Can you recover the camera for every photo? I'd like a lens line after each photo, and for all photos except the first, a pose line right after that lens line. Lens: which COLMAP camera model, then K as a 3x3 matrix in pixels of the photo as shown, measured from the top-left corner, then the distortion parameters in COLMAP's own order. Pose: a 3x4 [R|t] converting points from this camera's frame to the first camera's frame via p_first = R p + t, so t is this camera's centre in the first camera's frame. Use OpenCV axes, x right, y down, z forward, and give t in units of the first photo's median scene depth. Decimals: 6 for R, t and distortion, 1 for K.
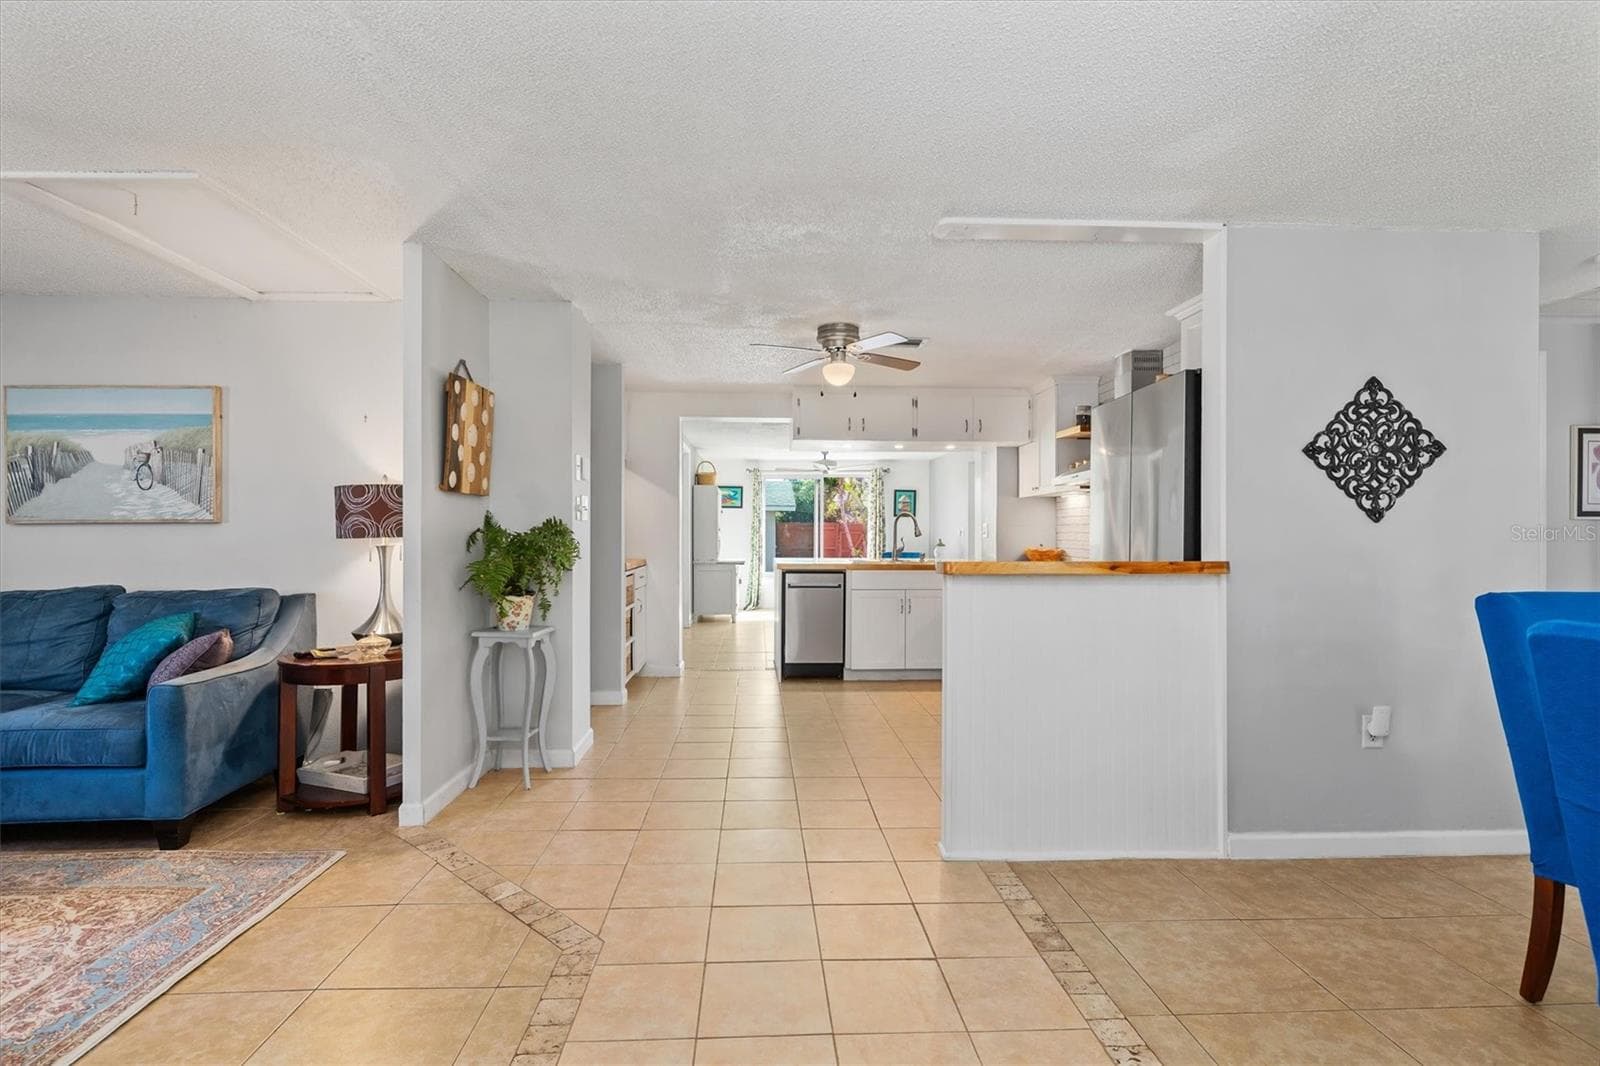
lens RADIAL K [[783.6, 0, 797.5], [0, 783.6, 530.7], [0, 0, 1]] dist [0.009546, -0.003602]
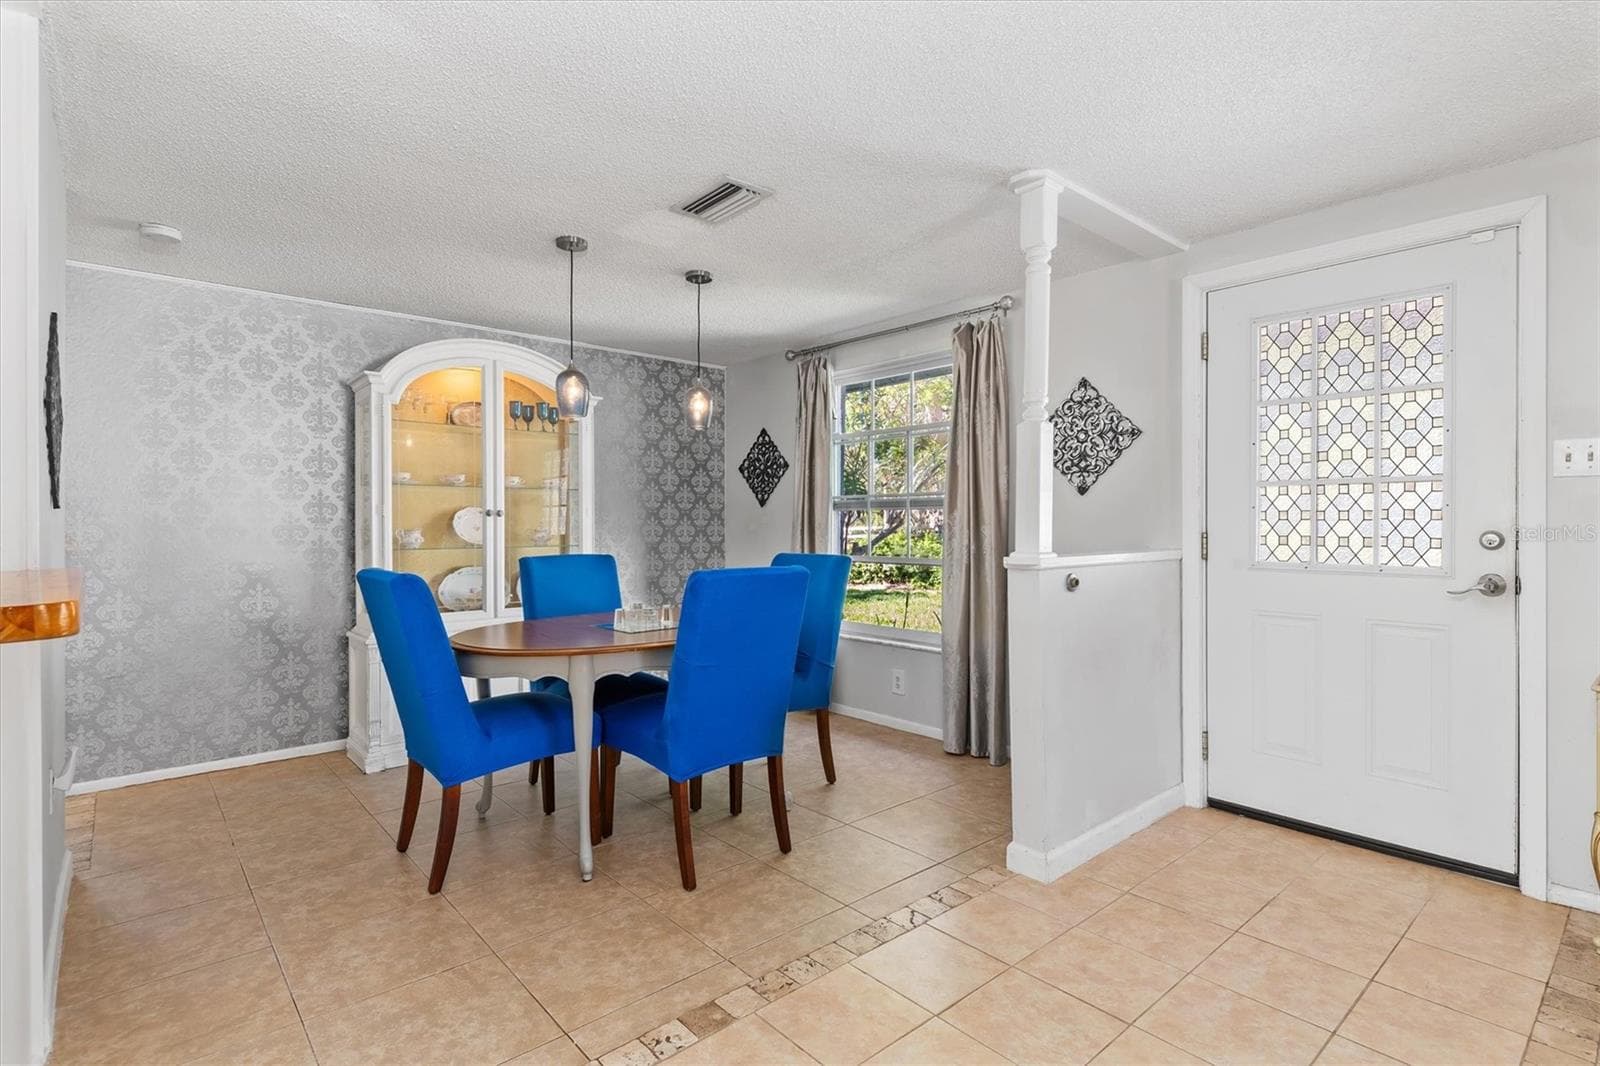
lens RADIAL K [[783.6, 0, 796.4], [0, 783.6, 523.6], [0, 0, 1]] dist [0.009546, -0.003602]
pose [[-0.616520, 0.001552, 0.787338, -0.220952], [-0.002259, 0.999990, -0.003740, 0.006494], [-0.787336, -0.004084, -0.616510, 0.707424]]
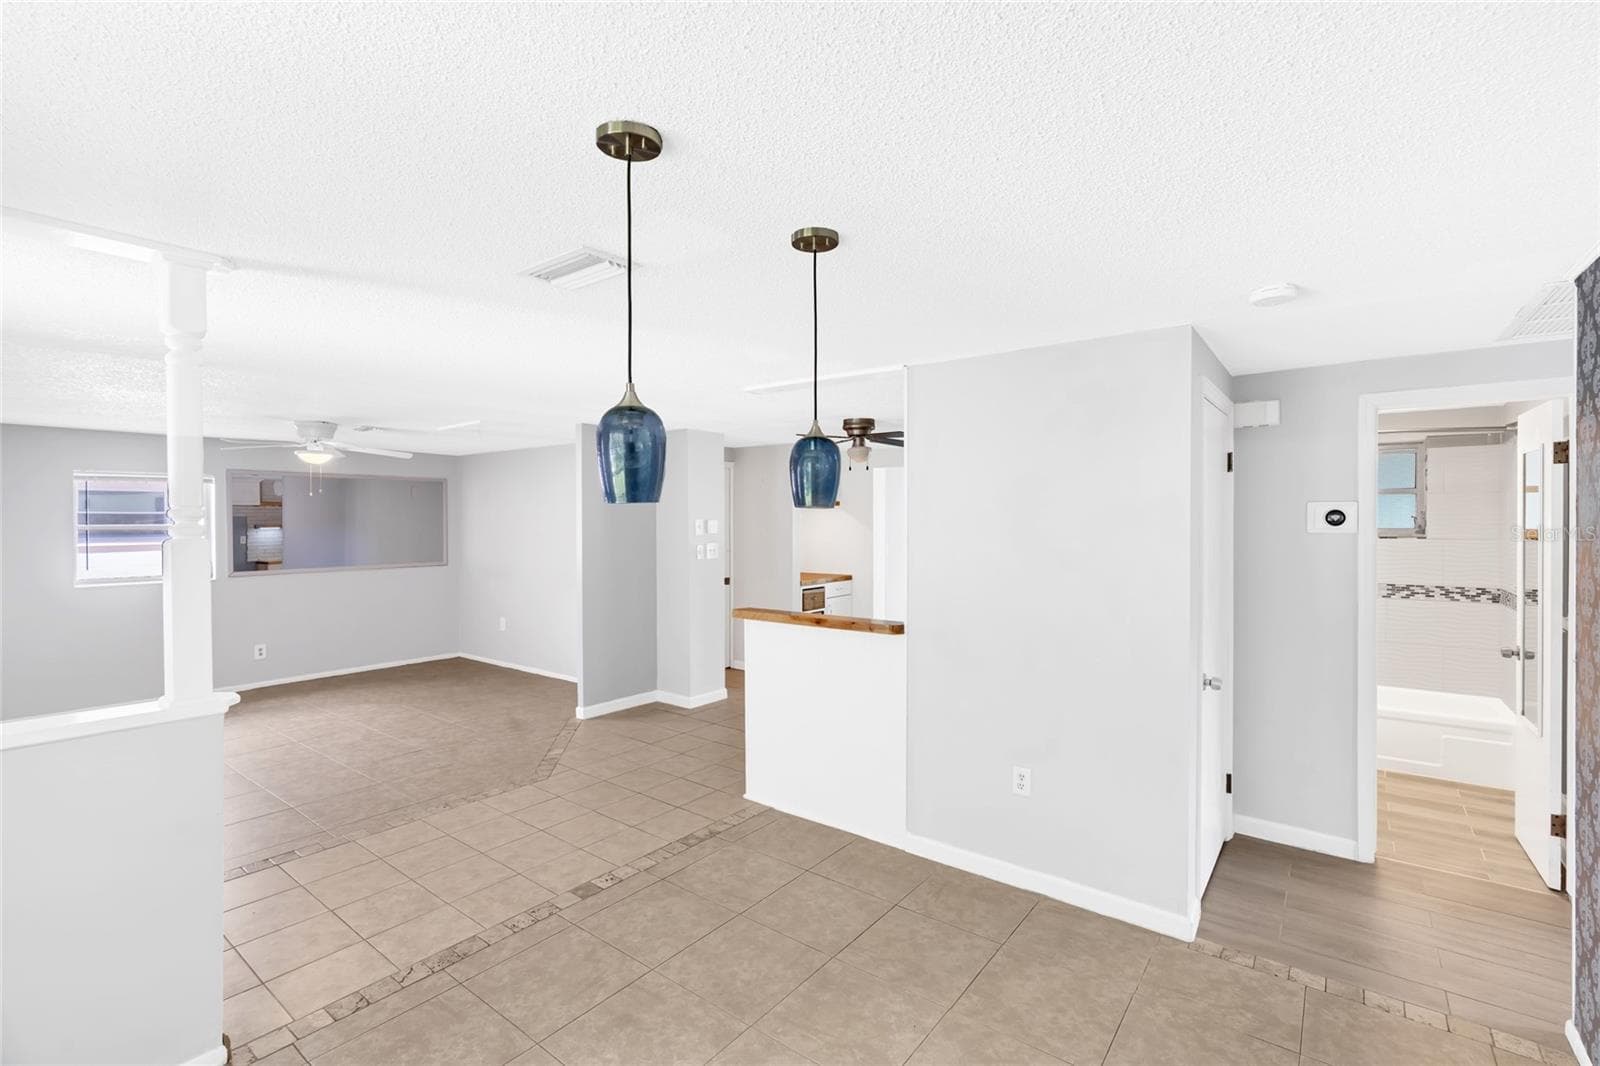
lens RADIAL K [[715.1, 0, 793.1], [0, 715.1, 524.6], [0, 0, 1]] dist [-0.010044, 0.002728]
pose [[0.763152, 0.004562, -0.646203, 0.904190], [-0.001745, 0.999986, 0.004998, -0.101491], [0.646217, -0.002686, 0.763149, -0.018998]]
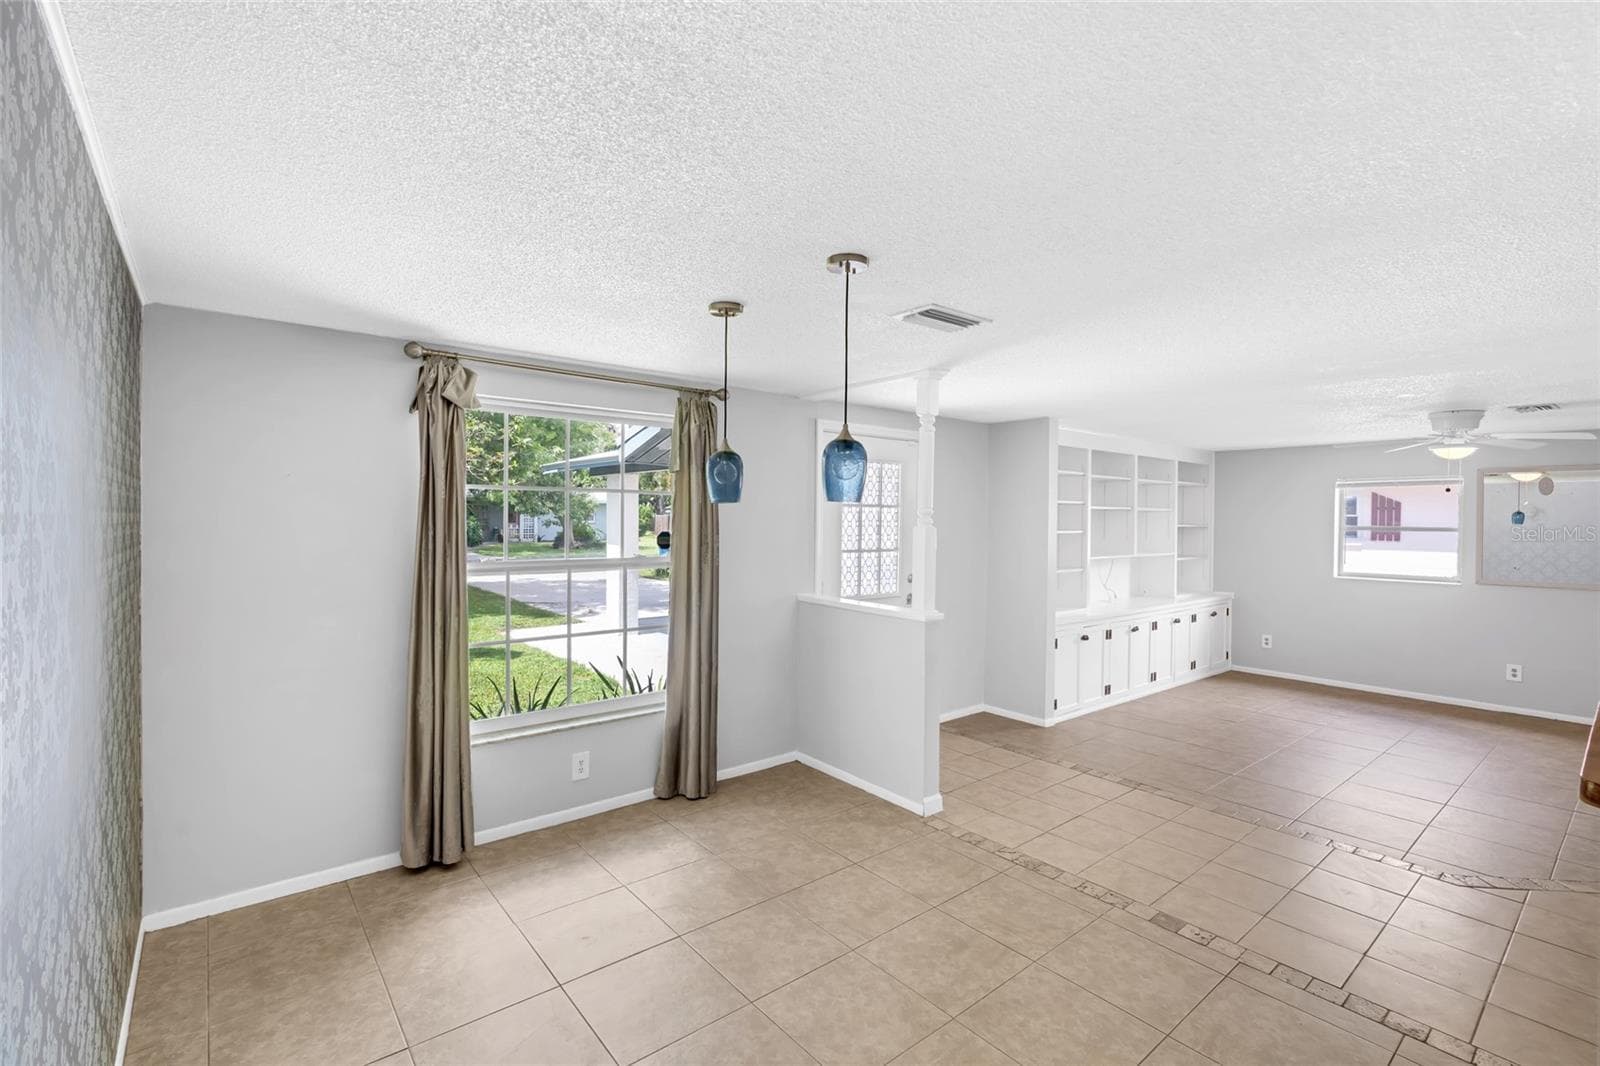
lens RADIAL K [[715.1, 0, 790.9], [0, 715.1, 529.7], [0, 0, 1]] dist [-0.010044, 0.002728]
pose [[-0.809809, 0.001770, -0.586691, 0.954874], [-0.007897, 0.999872, 0.013916, -0.097082], [0.586641, 0.015902, -0.809691, 0.807426]]
